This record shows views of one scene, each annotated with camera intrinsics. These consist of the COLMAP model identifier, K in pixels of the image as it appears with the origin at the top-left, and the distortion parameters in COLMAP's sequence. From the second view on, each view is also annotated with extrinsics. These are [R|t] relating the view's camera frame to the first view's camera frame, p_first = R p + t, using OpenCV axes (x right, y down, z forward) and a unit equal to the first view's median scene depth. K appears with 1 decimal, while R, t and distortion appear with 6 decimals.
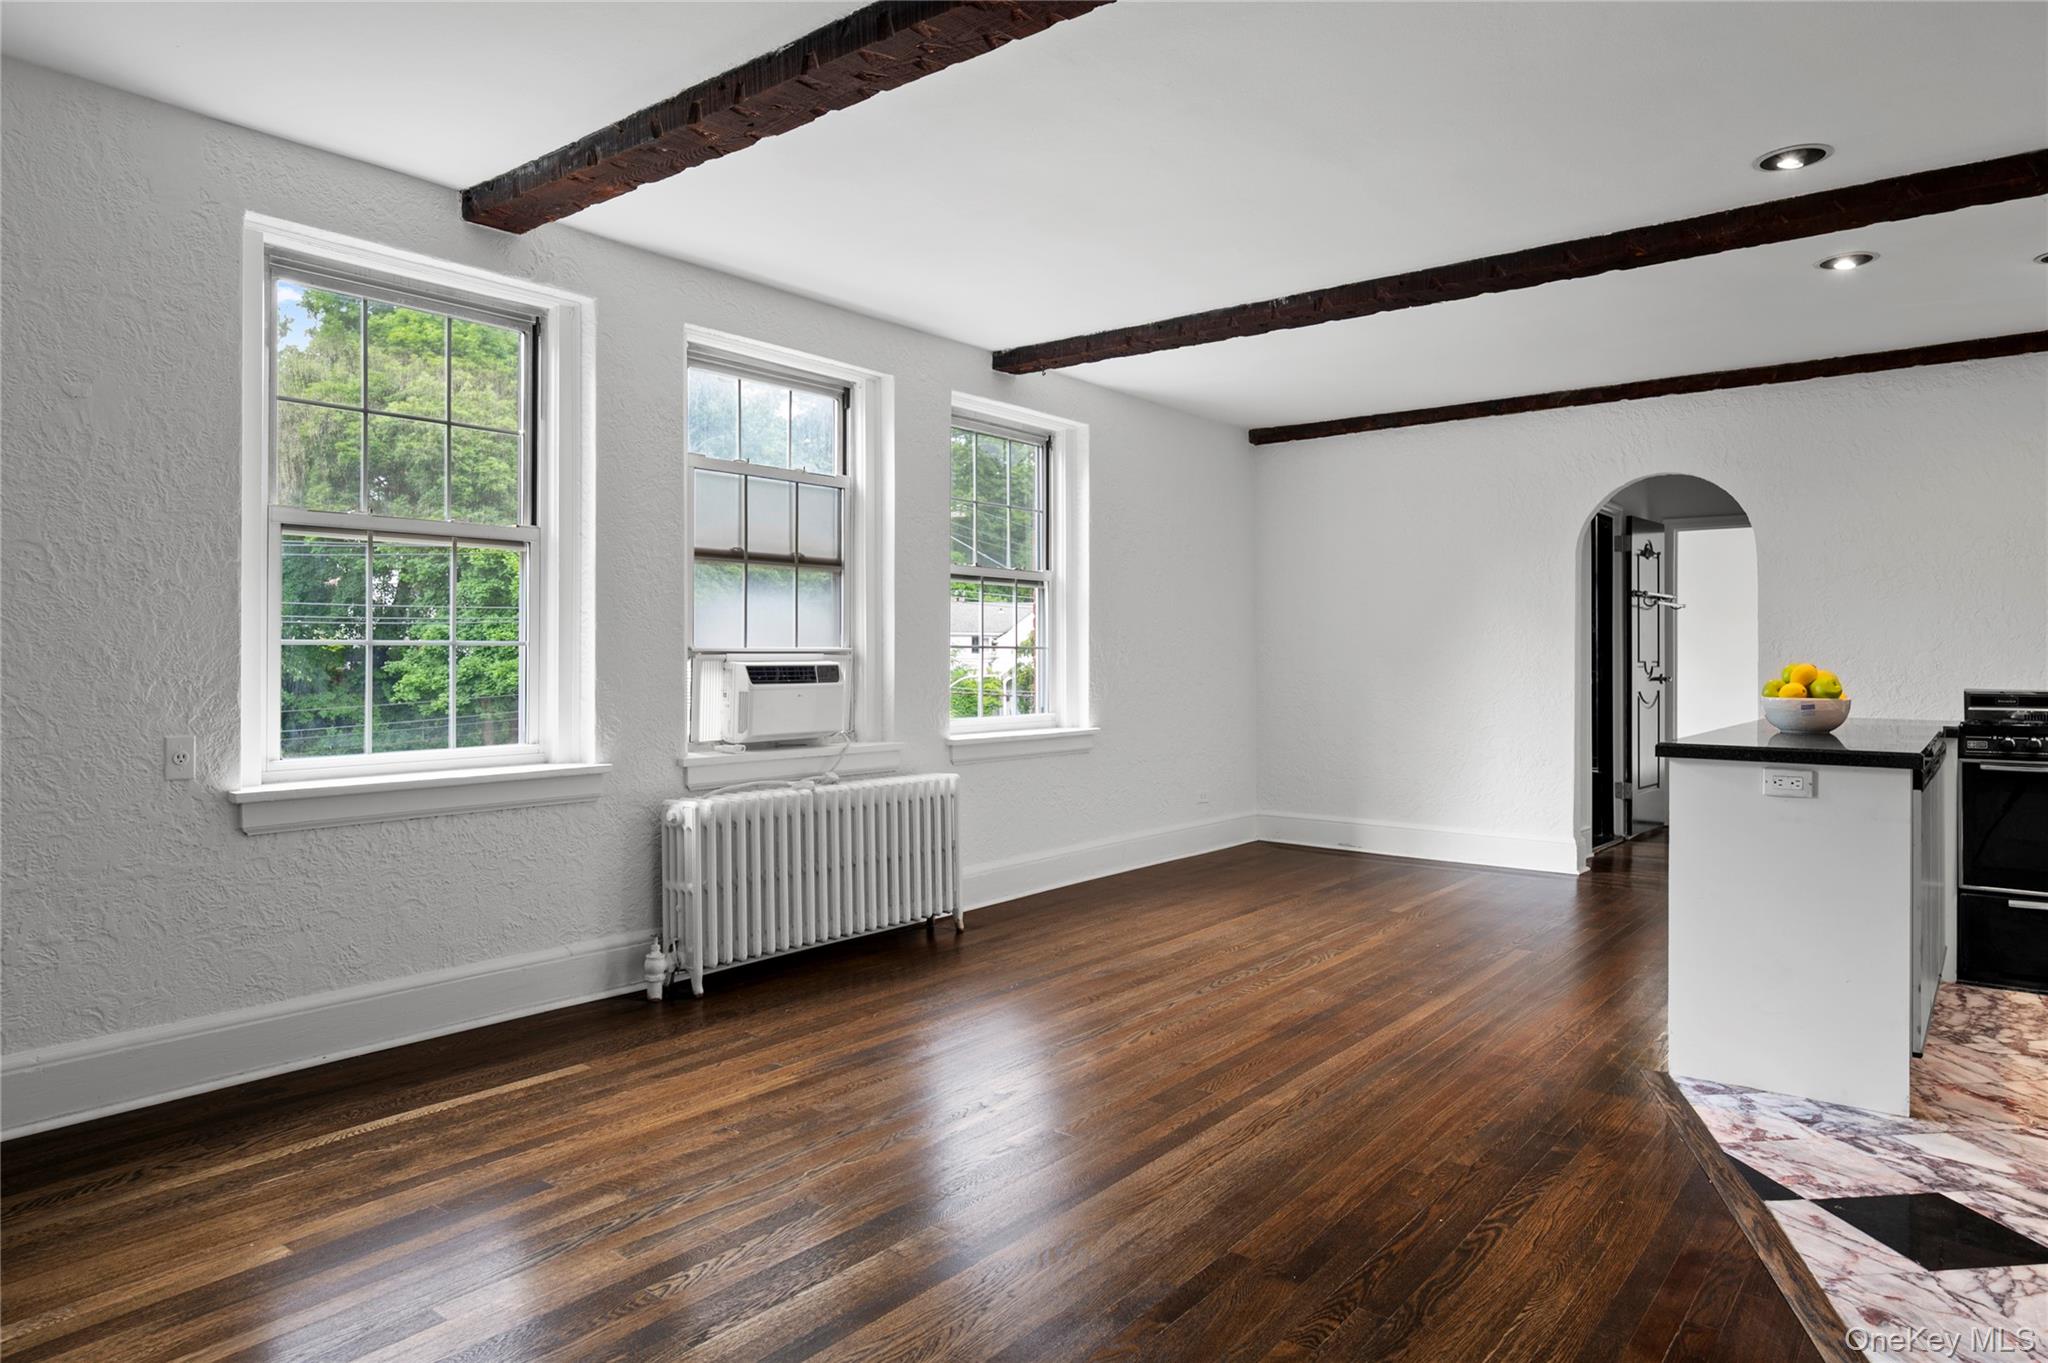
lens RADIAL K [[1246.8, 0, 1028.9], [0, 1246.8, 660.8], [0, 0, 1]] dist [-0.003334, 0.001906]
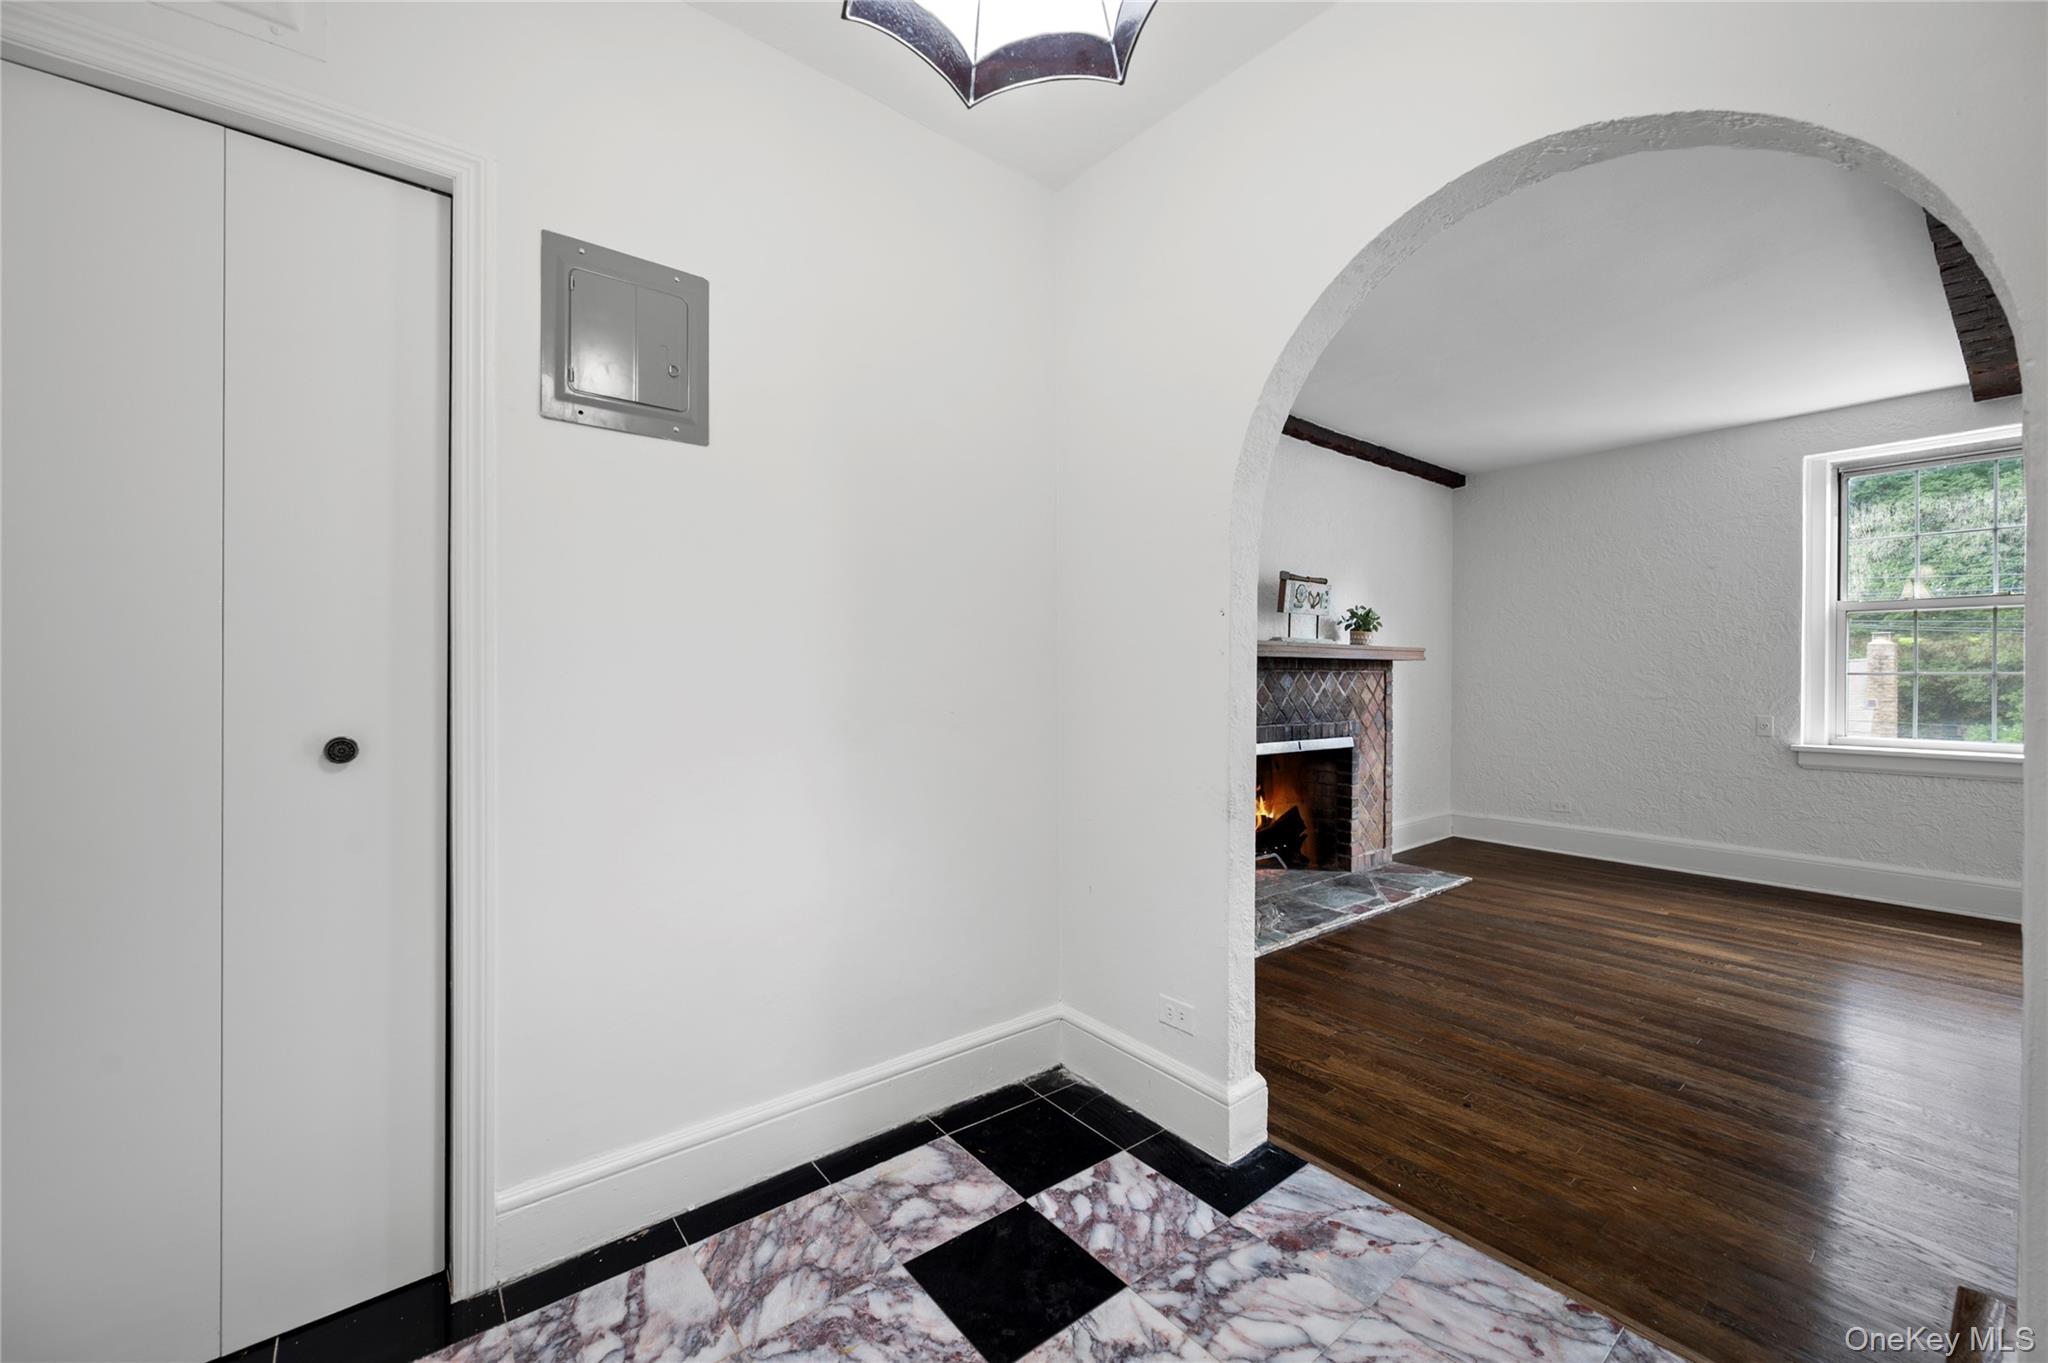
lens RADIAL K [[803.3, 0, 1023.9], [0, 803.3, 674.6], [0, 0, 1]] dist [-0.003027, -0.000017]
pose [[-0.229986, -0.006427, -0.973173, 0.953691], [-0.001268, 0.999979, -0.006304, -0.000590], [0.973193, -0.000216, -0.229990, 0.077182]]
